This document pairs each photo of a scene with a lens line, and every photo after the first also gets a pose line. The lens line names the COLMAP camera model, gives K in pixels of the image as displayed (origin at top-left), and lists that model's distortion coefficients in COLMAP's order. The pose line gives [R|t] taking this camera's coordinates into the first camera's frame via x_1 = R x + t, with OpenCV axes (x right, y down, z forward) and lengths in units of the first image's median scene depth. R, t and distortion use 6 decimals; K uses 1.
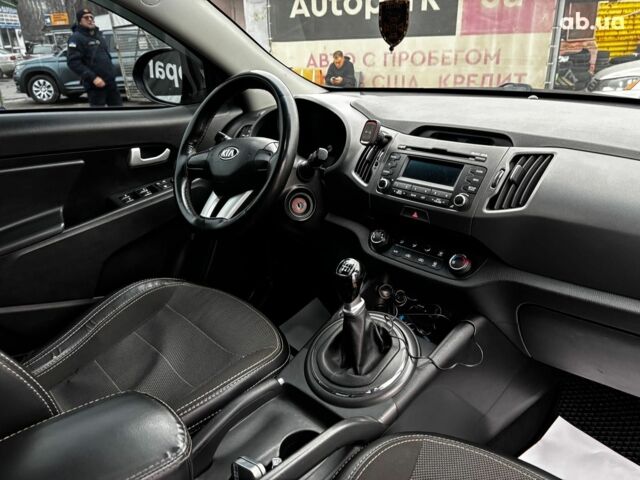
lens RADIAL K [[483.0, 0, 323.7], [0, 483.0, 244.0], [0, 0, 1]] dist [0.067990, -0.078704]
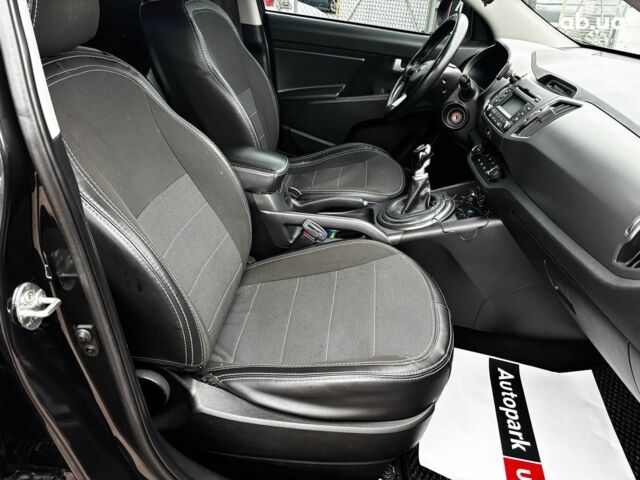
lens RADIAL K [[483.0, 0, 323.7], [0, 483.0, 244.0], [0, 0, 1]] dist [0.067990, -0.078704]
pose [[0.669321, 0.420564, -0.612483, 0.840950], [-0.357530, 0.904962, 0.230688, 0.073565], [0.651292, 0.064576, 0.756074, -0.328578]]
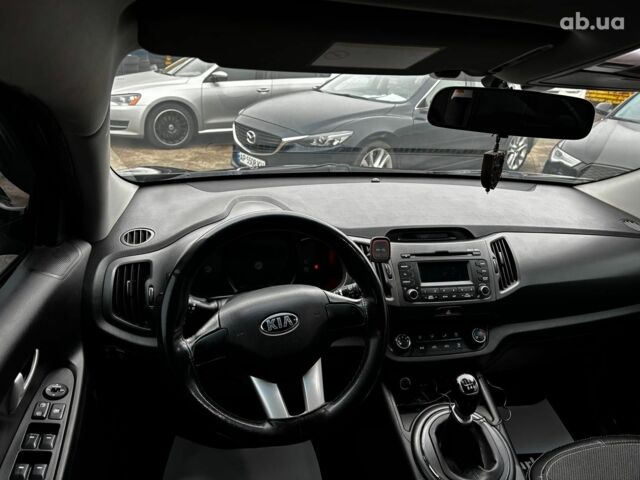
lens RADIAL K [[483.0, 0, 323.7], [0, 483.0, 244.0], [0, 0, 1]] dist [0.067990, -0.078704]
pose [[0.514447, -0.263004, 0.816195, -0.847795], [0.257924, 0.955189, 0.145223, -0.452262], [-0.817814, 0.135806, 0.559229, 0.573513]]
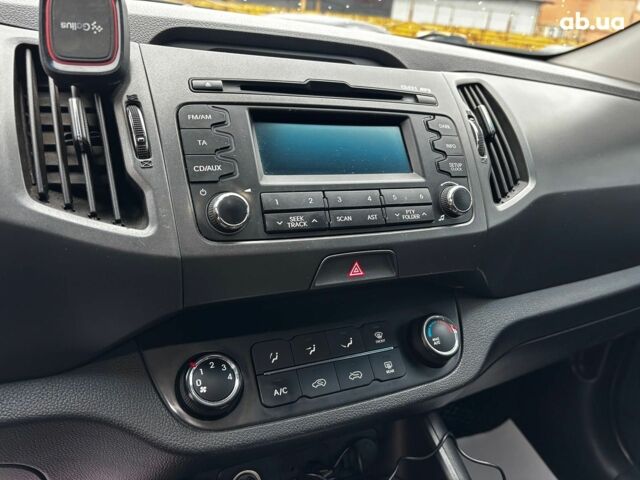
lens RADIAL K [[483.0, 0, 323.7], [0, 483.0, 244.0], [0, 0, 1]] dist [0.067990, -0.078704]
pose [[0.321834, -0.293211, 0.900250, -0.128107], [0.265183, 0.940697, 0.211583, -0.157882], [-0.908901, 0.170636, 0.380503, 0.877623]]
